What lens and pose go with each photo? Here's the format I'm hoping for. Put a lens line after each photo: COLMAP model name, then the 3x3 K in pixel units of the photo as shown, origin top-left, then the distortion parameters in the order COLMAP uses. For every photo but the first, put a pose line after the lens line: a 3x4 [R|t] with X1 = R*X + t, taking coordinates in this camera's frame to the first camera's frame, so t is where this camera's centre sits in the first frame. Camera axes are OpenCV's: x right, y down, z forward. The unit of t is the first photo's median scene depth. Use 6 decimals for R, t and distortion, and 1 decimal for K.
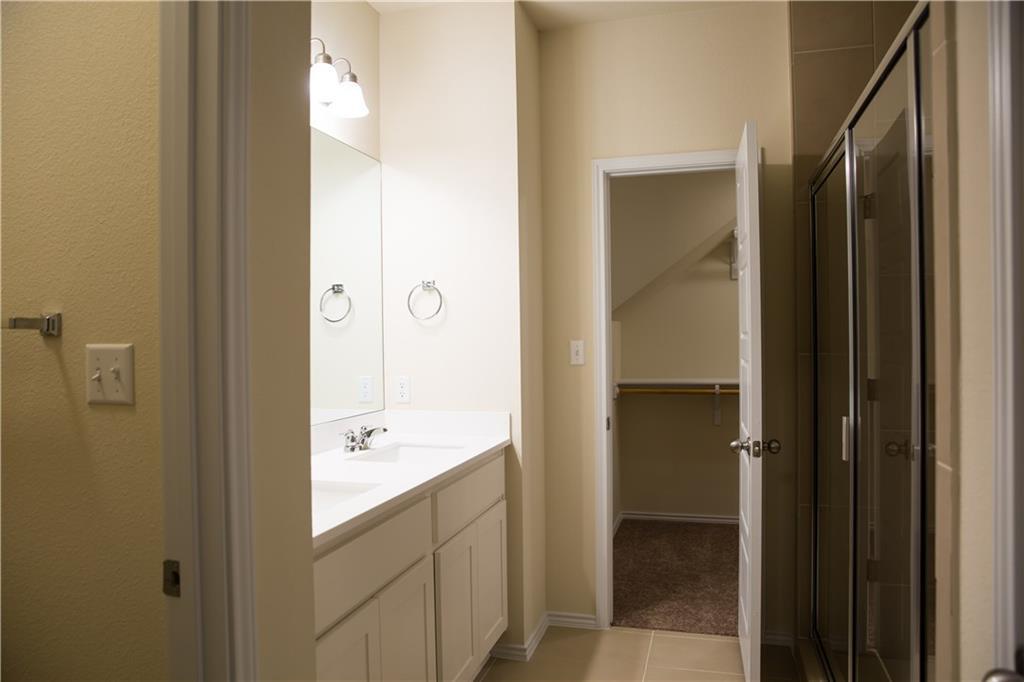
lens RADIAL K [[694.4, 0, 517.3], [0, 694.4, 340.4], [0, 0, 1]] dist [-0.057665, 0.004935]
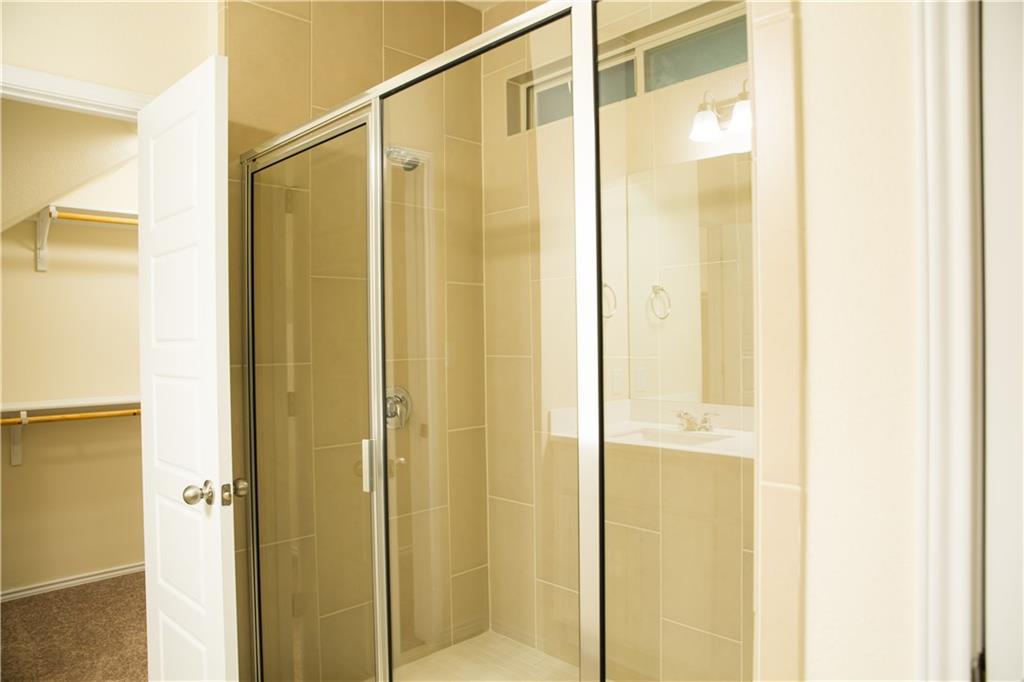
lens RADIAL K [[694.4, 0, 517.3], [0, 694.4, 340.4], [0, 0, 1]] dist [-0.057665, 0.004935]
pose [[0.499574, 0.003685, 0.866263, -0.114204], [0.008482, 0.999922, -0.009146, -0.000739], [-0.866230, 0.011917, 0.499504, 0.284928]]
